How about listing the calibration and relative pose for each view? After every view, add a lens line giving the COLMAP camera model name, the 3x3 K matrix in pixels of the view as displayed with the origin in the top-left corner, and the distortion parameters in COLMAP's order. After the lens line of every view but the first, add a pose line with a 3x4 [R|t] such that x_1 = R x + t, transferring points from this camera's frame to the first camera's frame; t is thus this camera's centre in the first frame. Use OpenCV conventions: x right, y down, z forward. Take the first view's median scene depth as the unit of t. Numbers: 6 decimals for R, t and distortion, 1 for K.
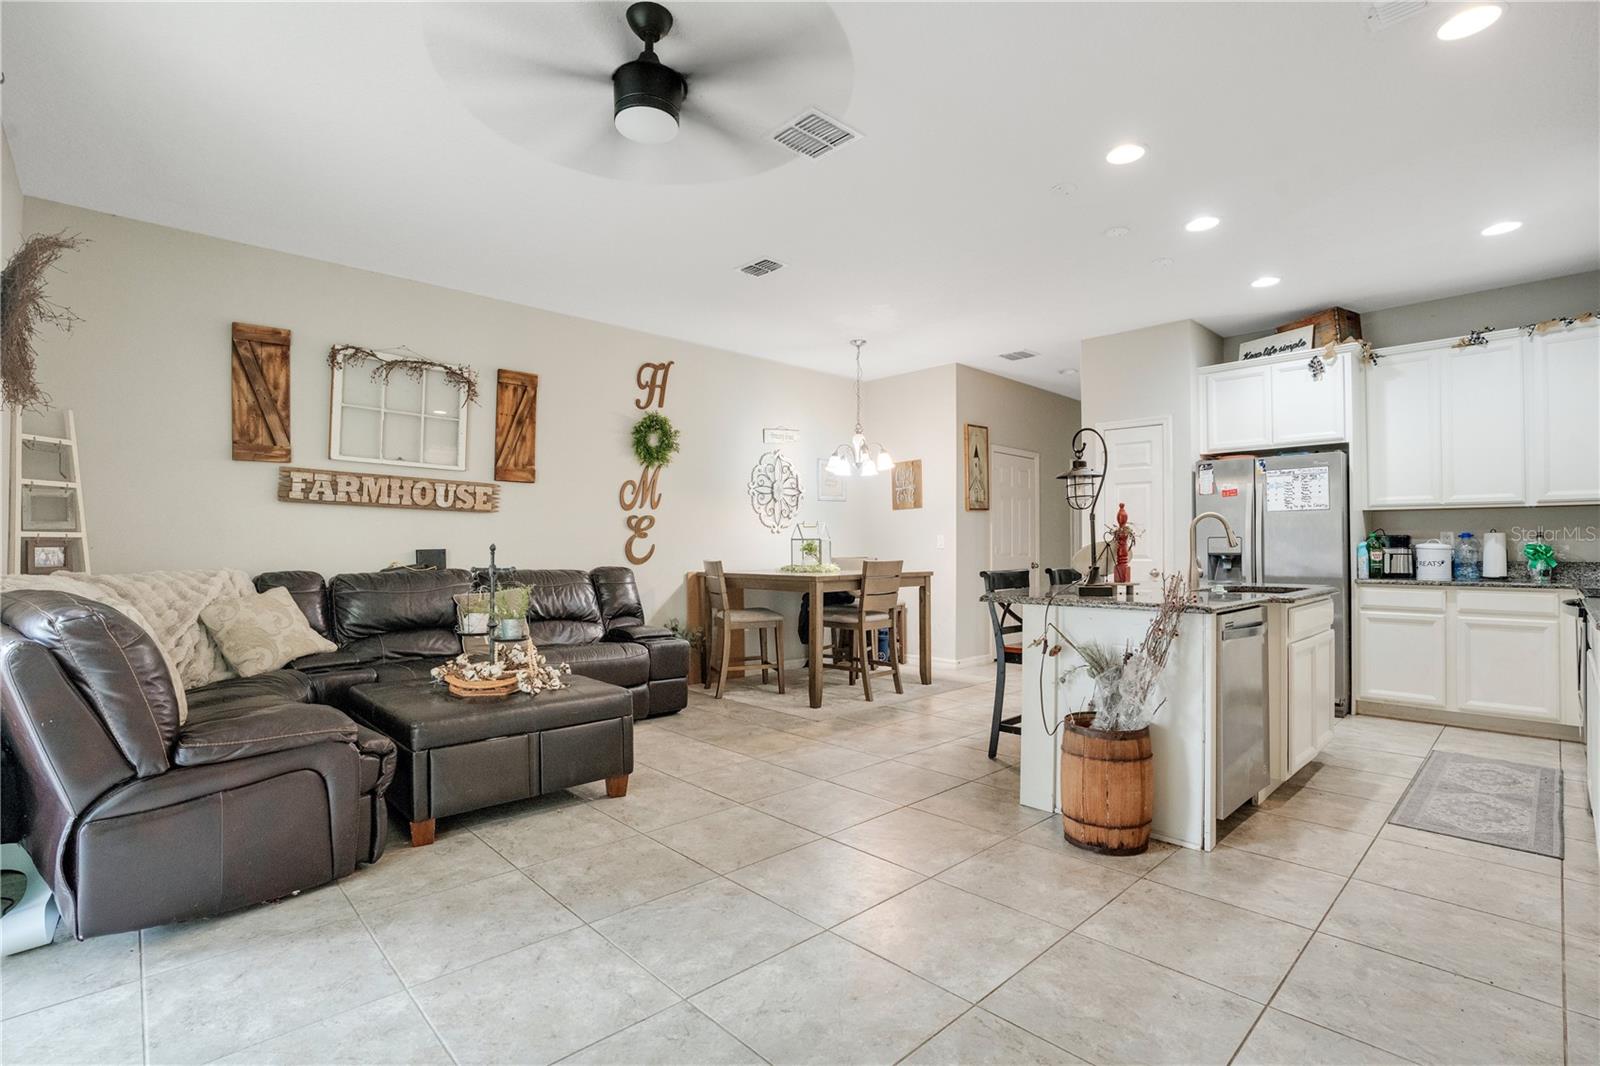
lens RADIAL K [[767.4, 0, 827.8], [0, 767.4, 537.7], [0, 0, 1]] dist [-0.061222, 0.034777]
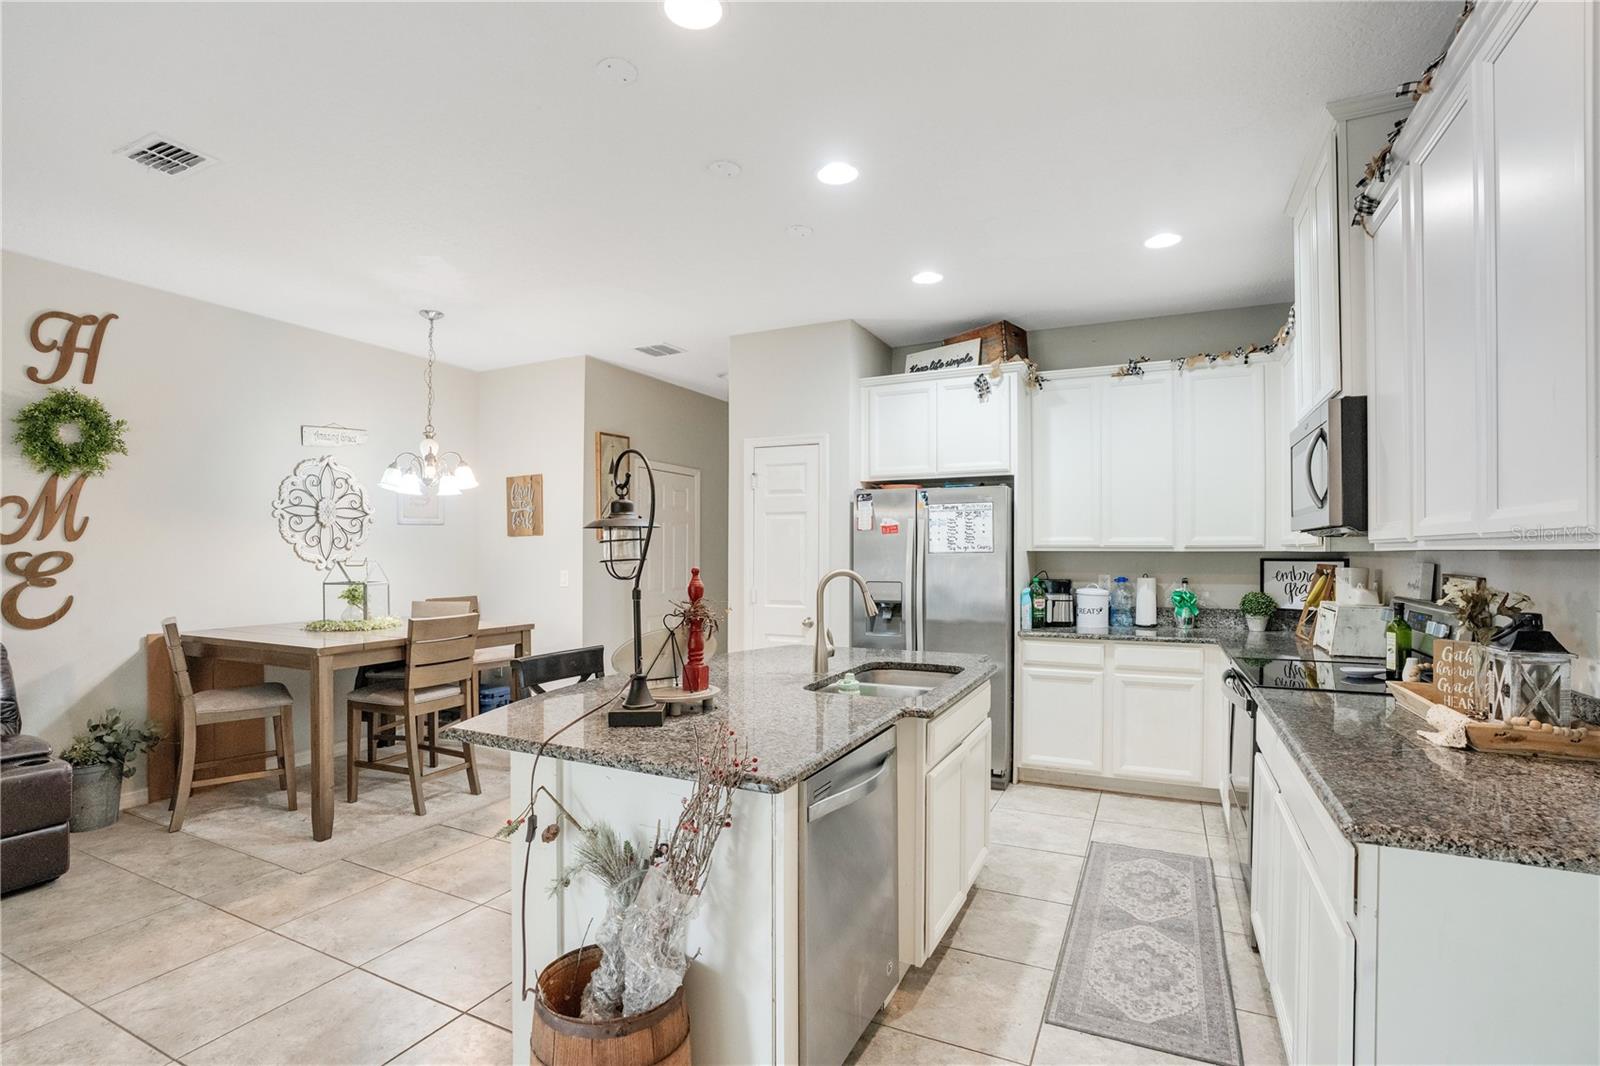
lens RADIAL K [[752.4, 0, 810.8], [0, 752.4, 553.6], [0, 0, 1]] dist [-0.058986, 0.023284]
pose [[0.944996, 0.002529, 0.327071, 0.177671], [-0.007239, 0.999887, 0.013184, -0.043355], [-0.327001, -0.014827, 0.944908, 0.241031]]
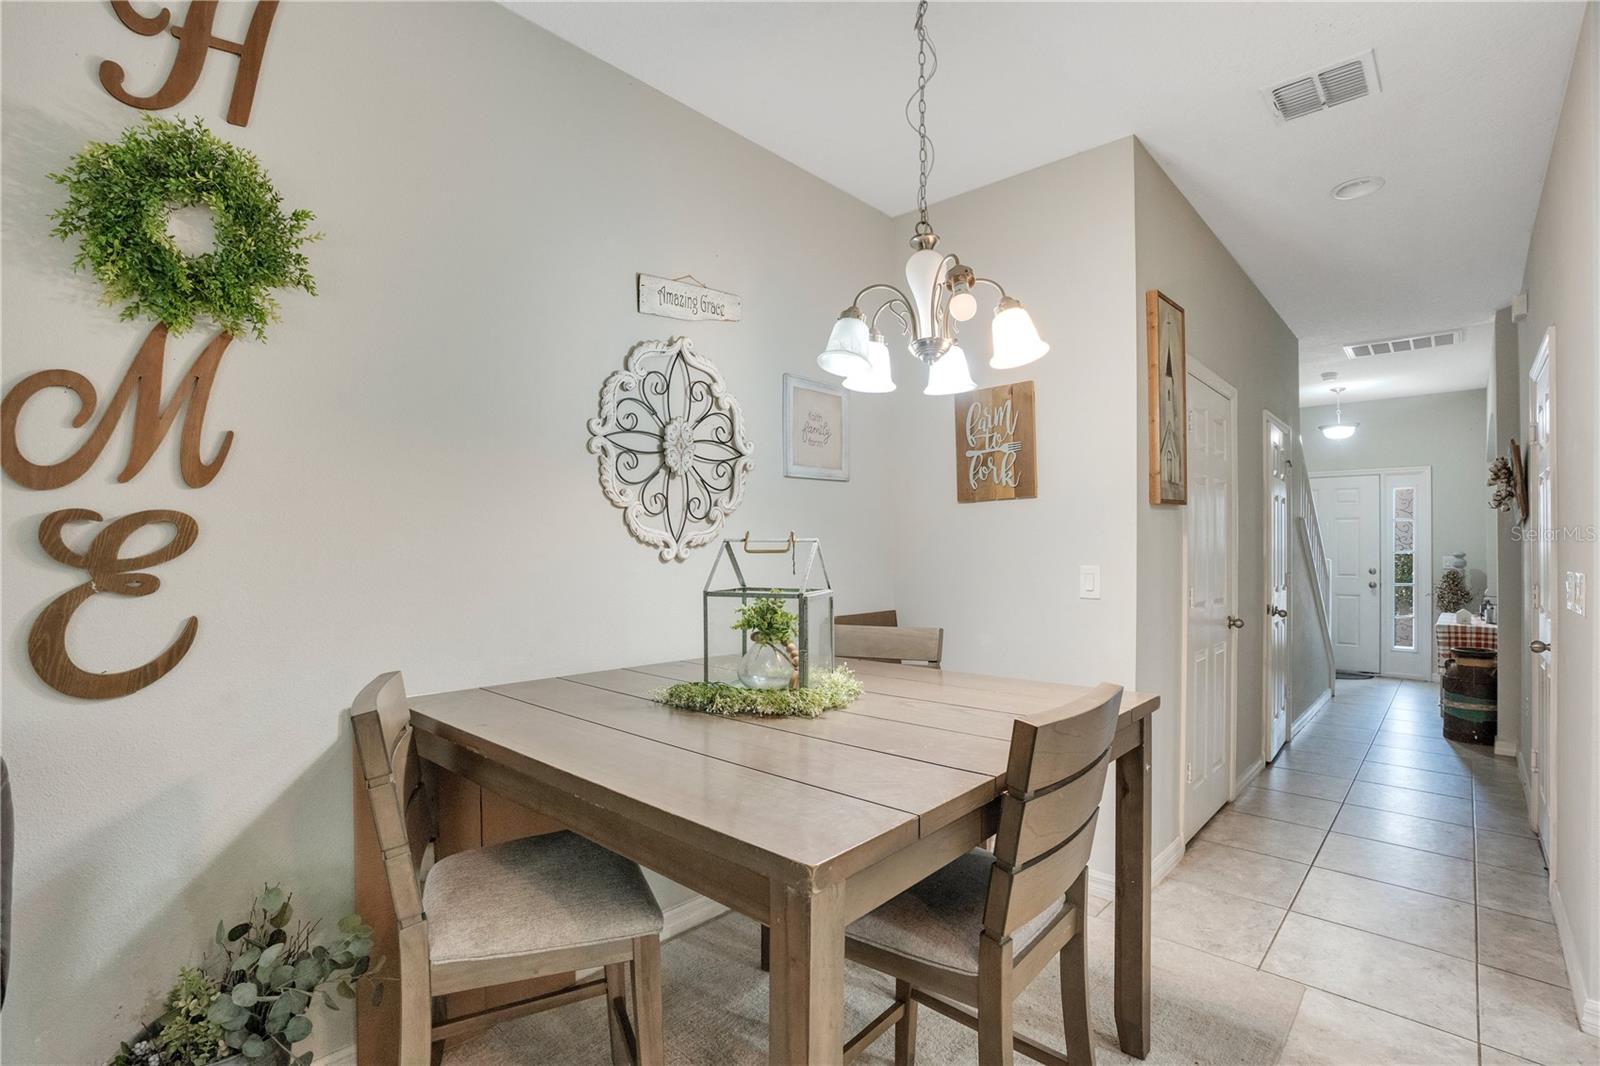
lens RADIAL K [[752.3, 0, 789.9], [0, 752.3, 545.2], [0, 0, 1]] dist [-0.055193, 0.021700]
pose [[0.999808, 0.005230, 0.018892, -0.022880], [-0.005403, 0.999944, 0.009138, -0.022299], [-0.018843, -0.009238, 0.999780, 0.809867]]
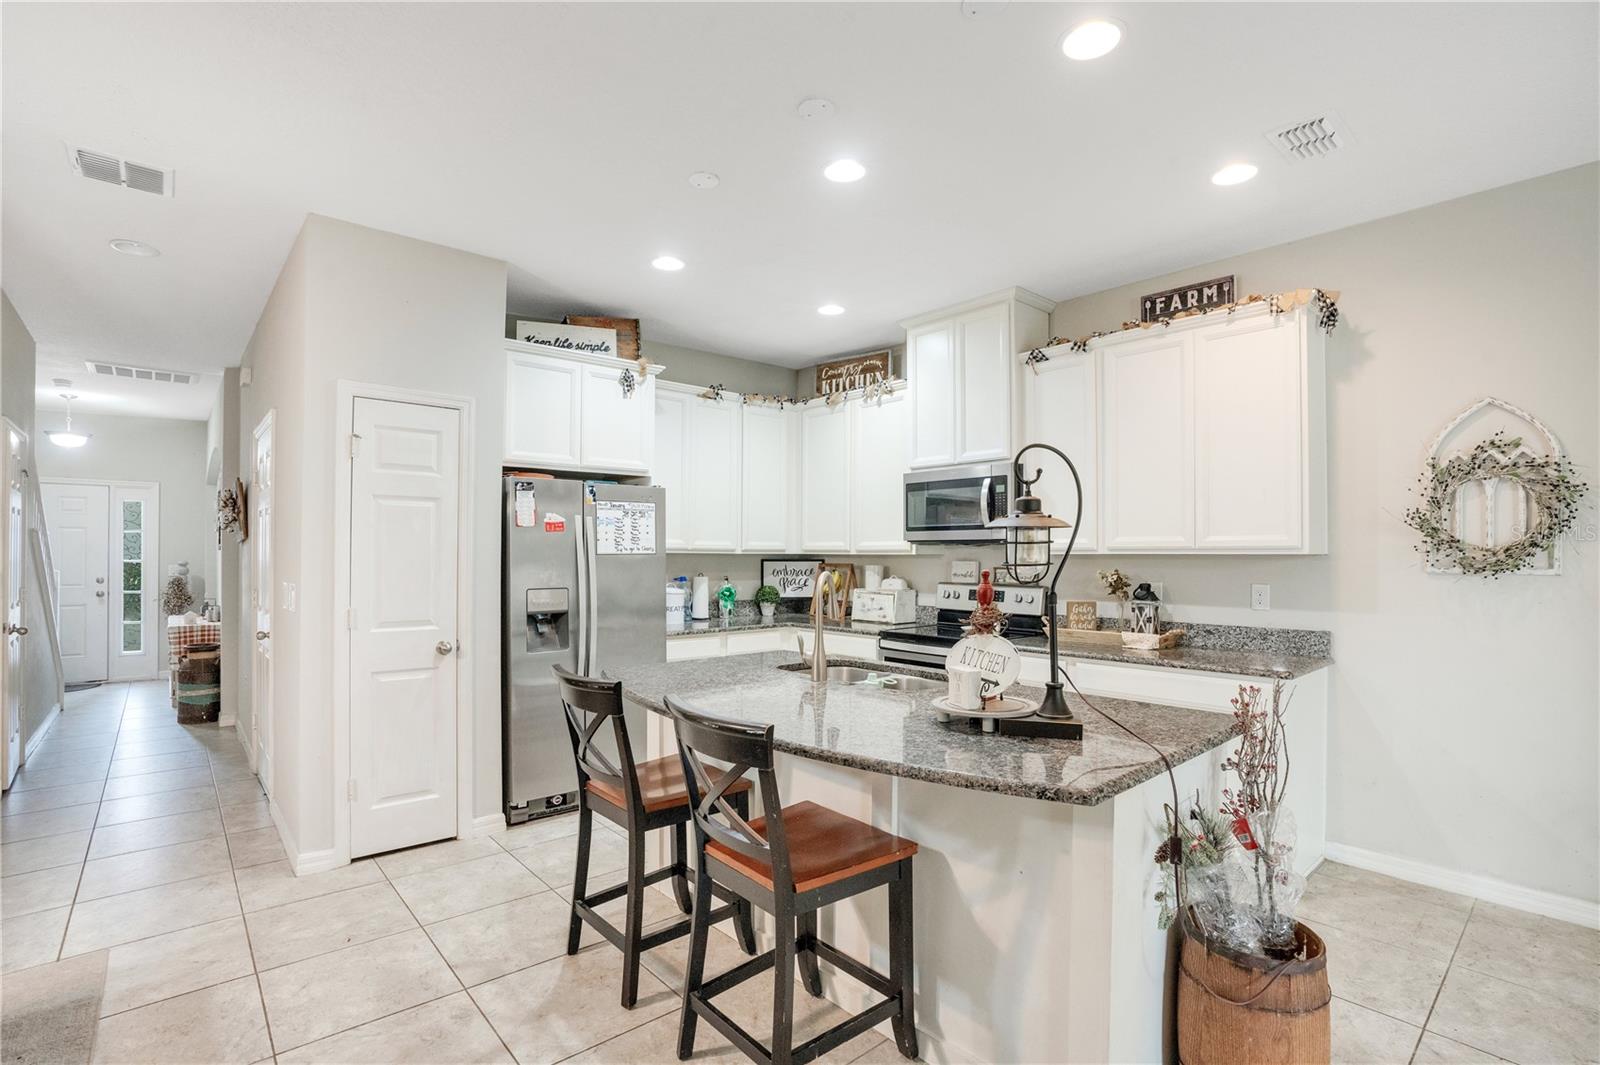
lens RADIAL K [[752.3, 0, 789.9], [0, 752.3, 544.7], [0, 0, 1]] dist [-0.055193, 0.021700]
pose [[0.093017, 0.016629, 0.995526, -0.157159], [-0.017270, 0.999737, -0.015085, -0.036032], [-0.995515, -0.015790, 0.093280, 0.729678]]
